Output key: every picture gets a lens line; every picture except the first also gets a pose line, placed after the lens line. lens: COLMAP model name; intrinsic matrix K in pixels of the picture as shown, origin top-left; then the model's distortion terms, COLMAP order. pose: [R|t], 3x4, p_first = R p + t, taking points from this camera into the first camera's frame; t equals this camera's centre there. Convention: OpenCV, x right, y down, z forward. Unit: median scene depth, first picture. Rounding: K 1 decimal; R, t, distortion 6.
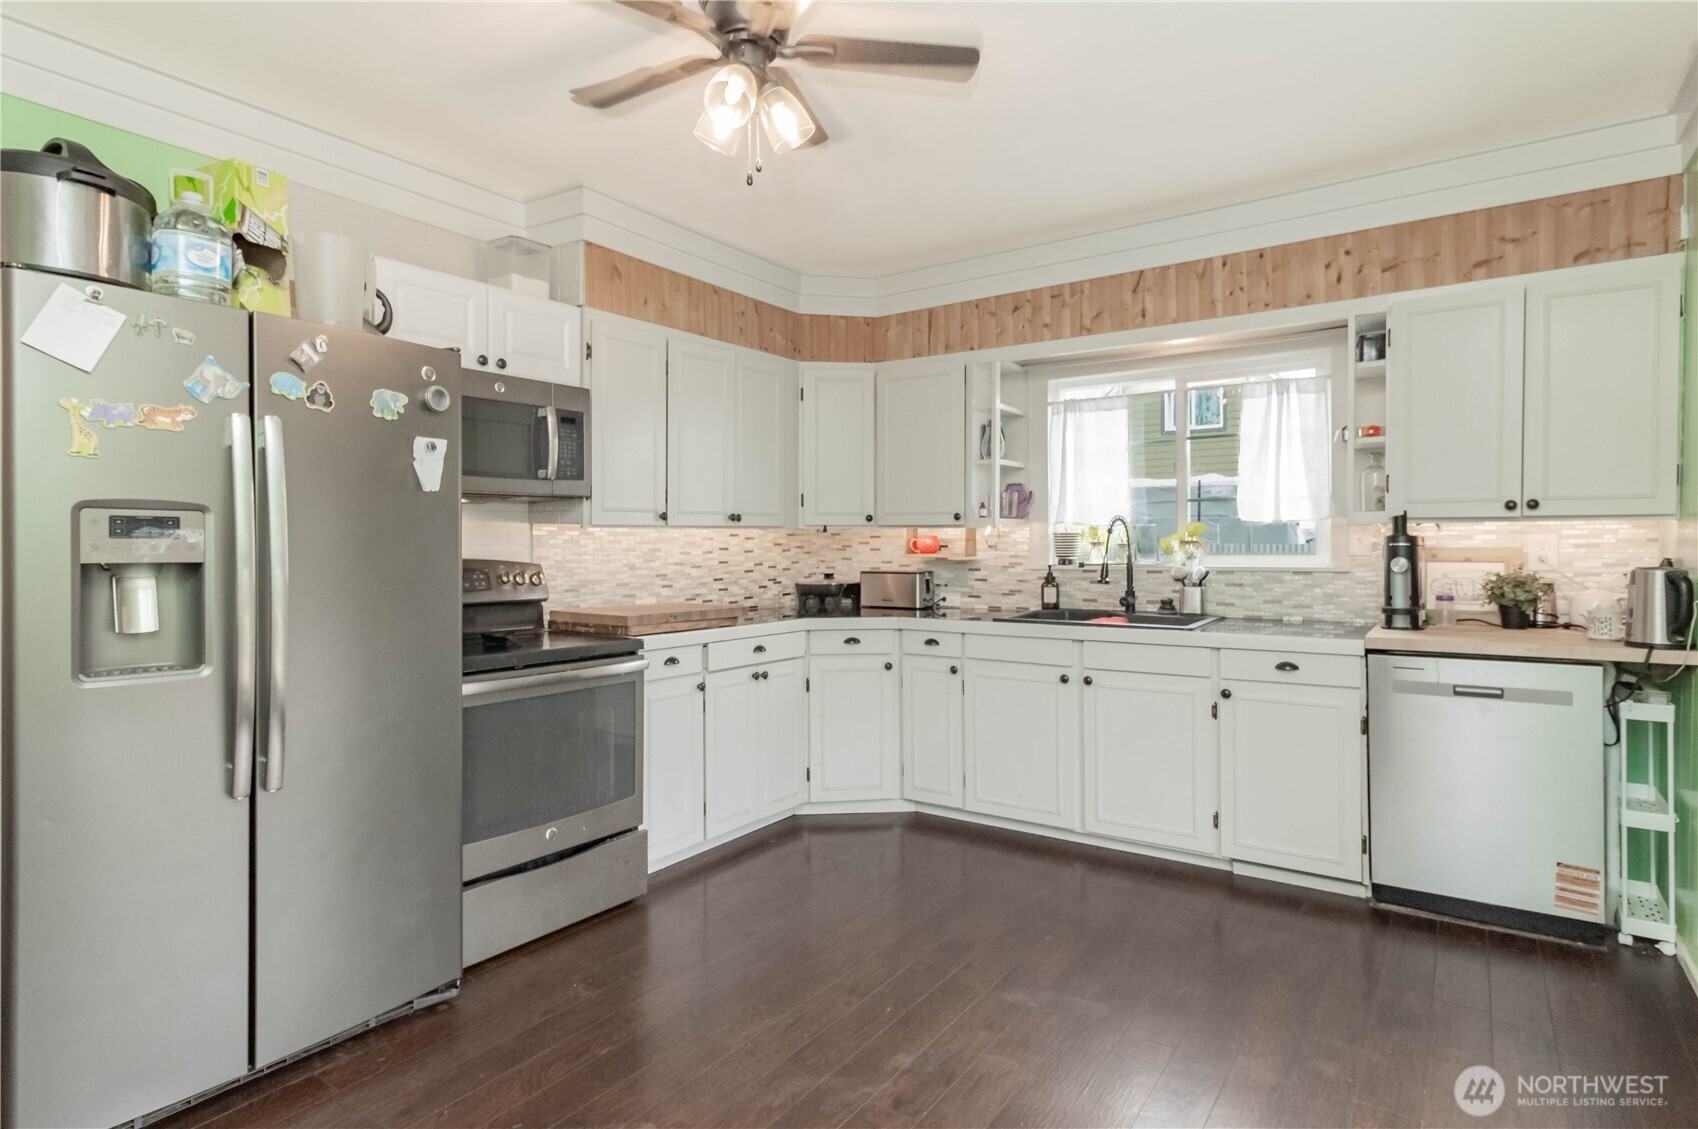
lens RADIAL K [[883.8, 0, 857.1], [0, 883.8, 553.2], [0, 0, 1]] dist [0.005532, 0.003644]
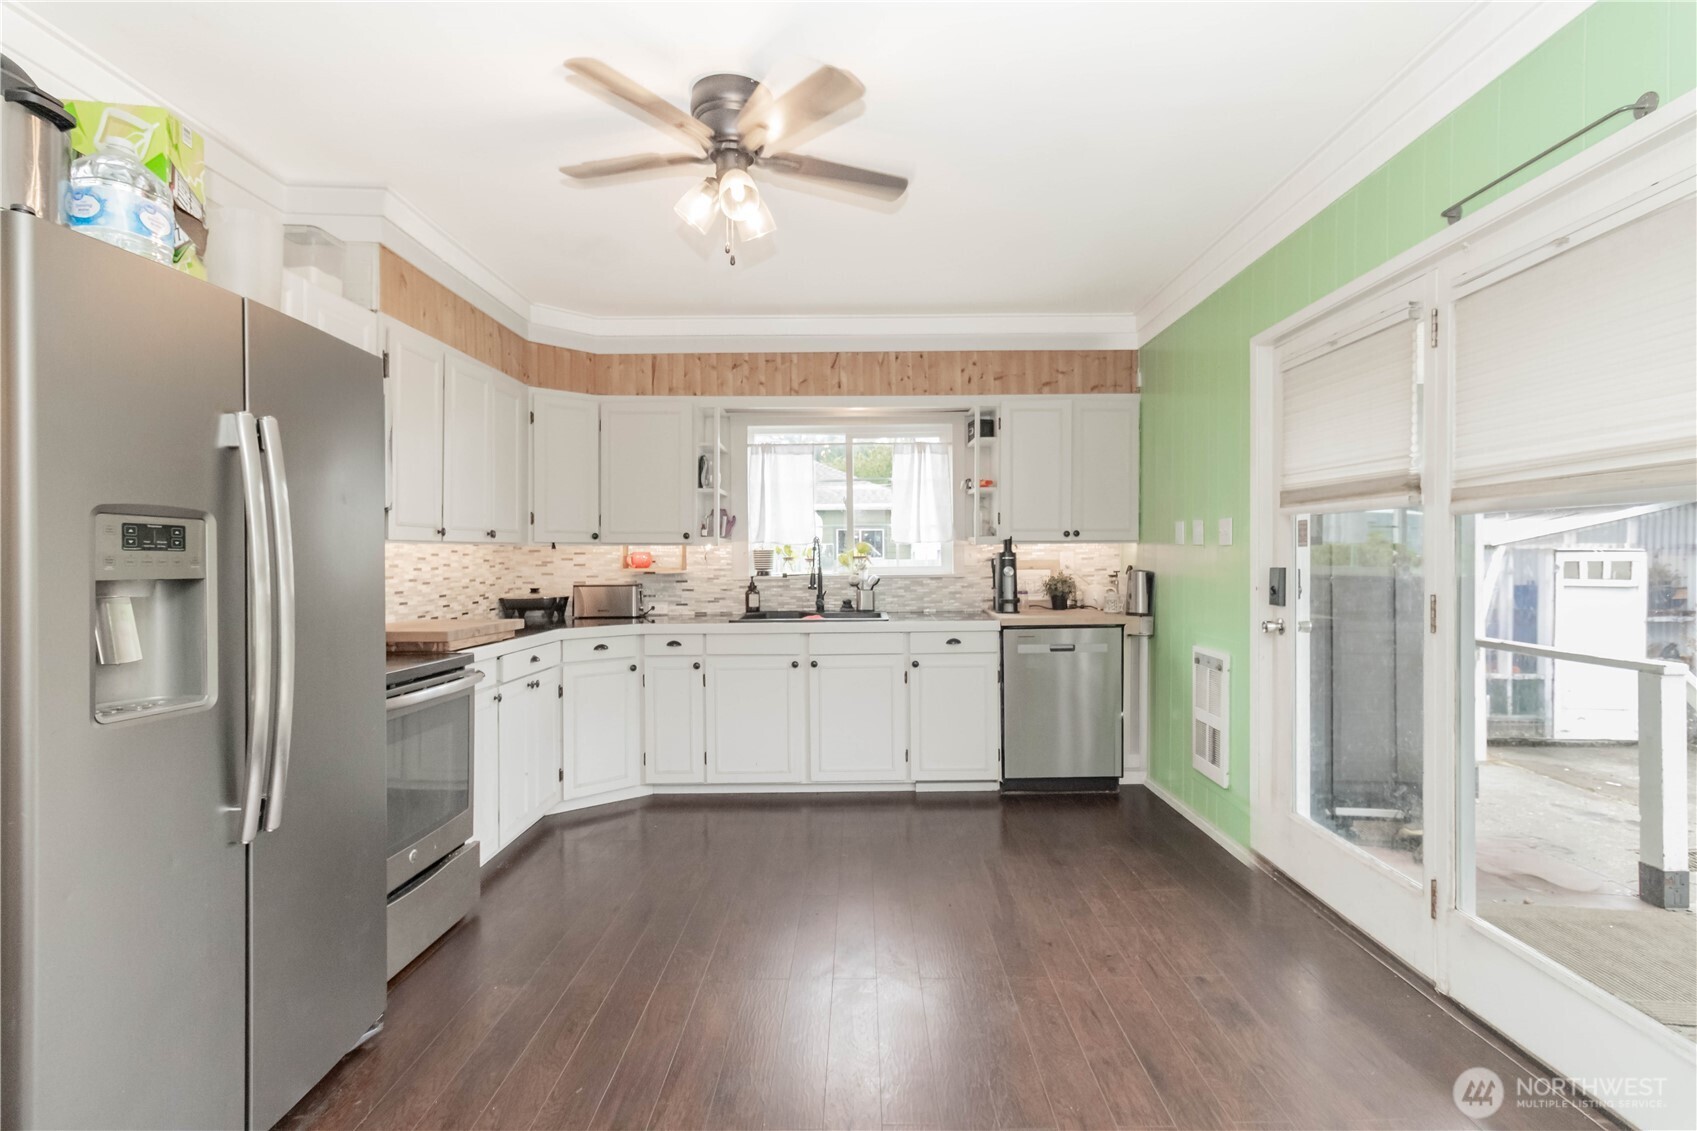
lens RADIAL K [[811.6, 0, 847.6], [0, 811.6, 561.3], [0, 0, 1]] dist [0.013474, -0.000202]
pose [[0.827885, -0.003964, 0.560884, -0.361108], [0.010381, 0.999912, -0.008255, 0.003949], [-0.560802, 0.012657, 0.827853, -0.013430]]
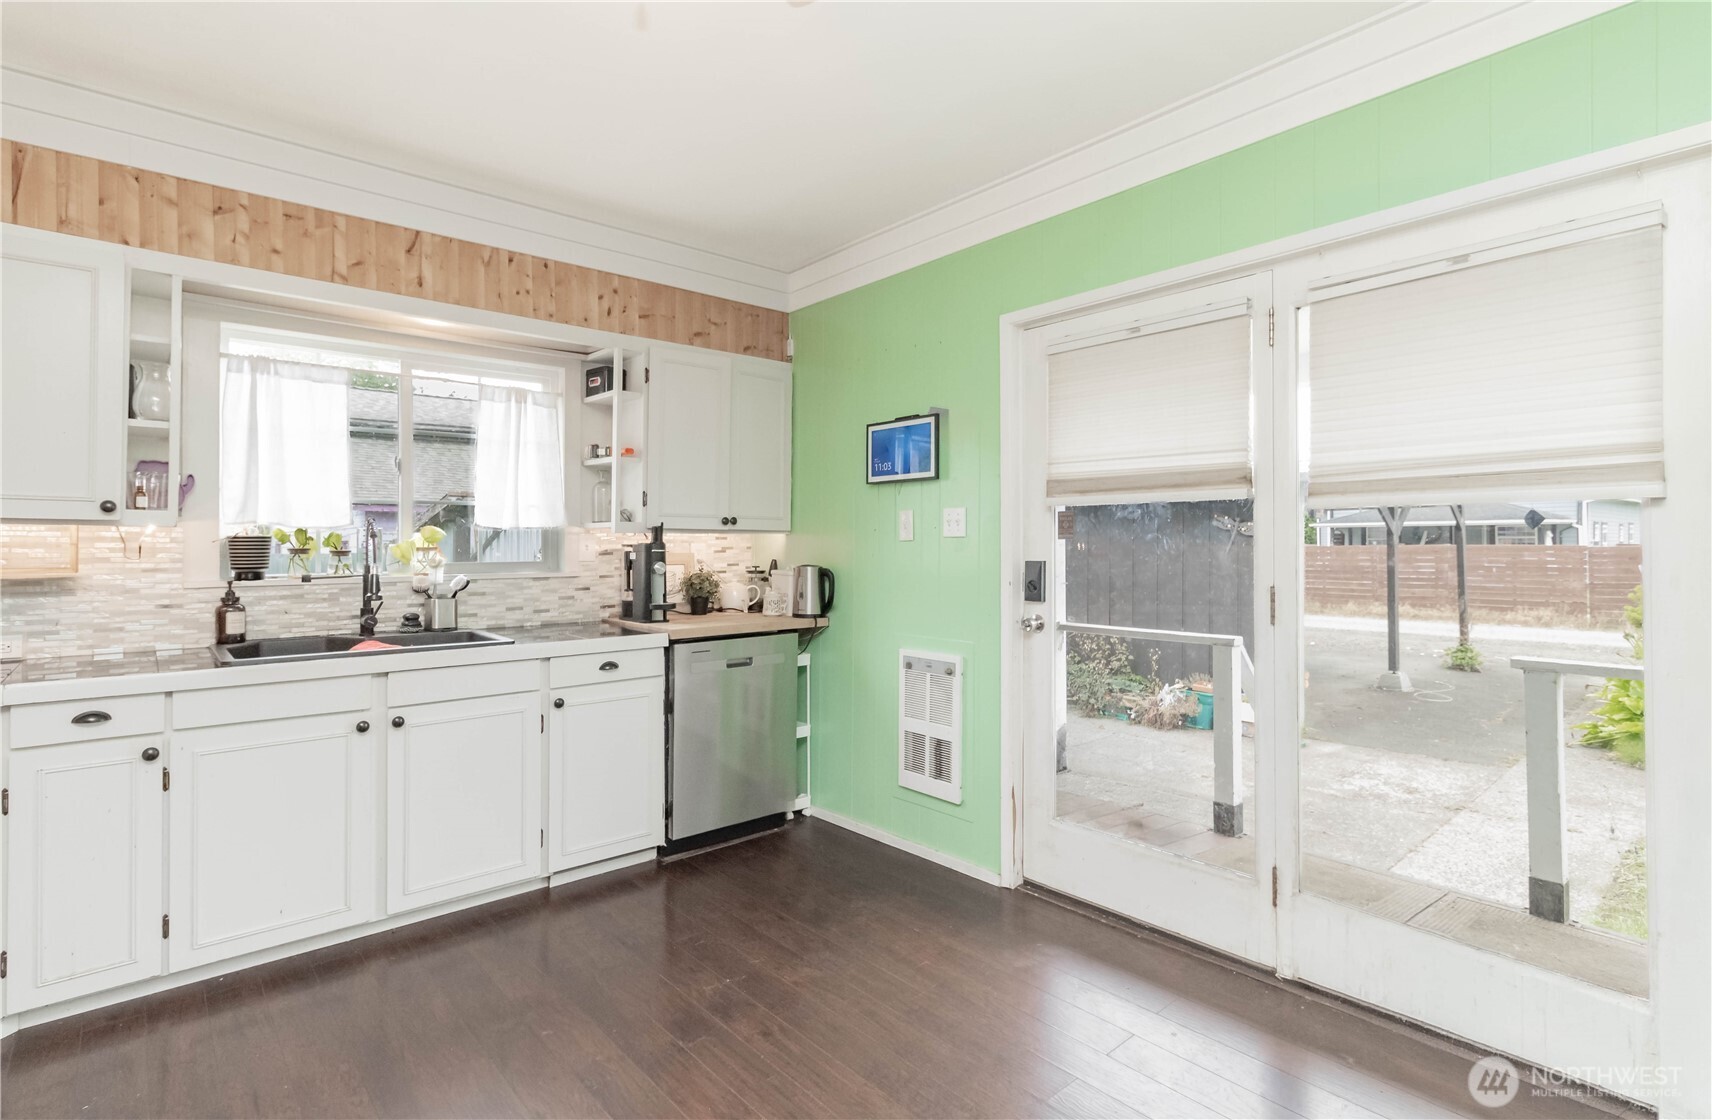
lens RADIAL K [[852.8, 0, 832.5], [0, 852.8, 541.4], [0, 0, 1]] dist [0.005323, 0.000319]
pose [[0.266187, 0.011595, 0.963852, -0.374550], [0.014300, 0.999770, -0.015977, -0.000757], [-0.963815, 0.018036, 0.265960, 0.410799]]
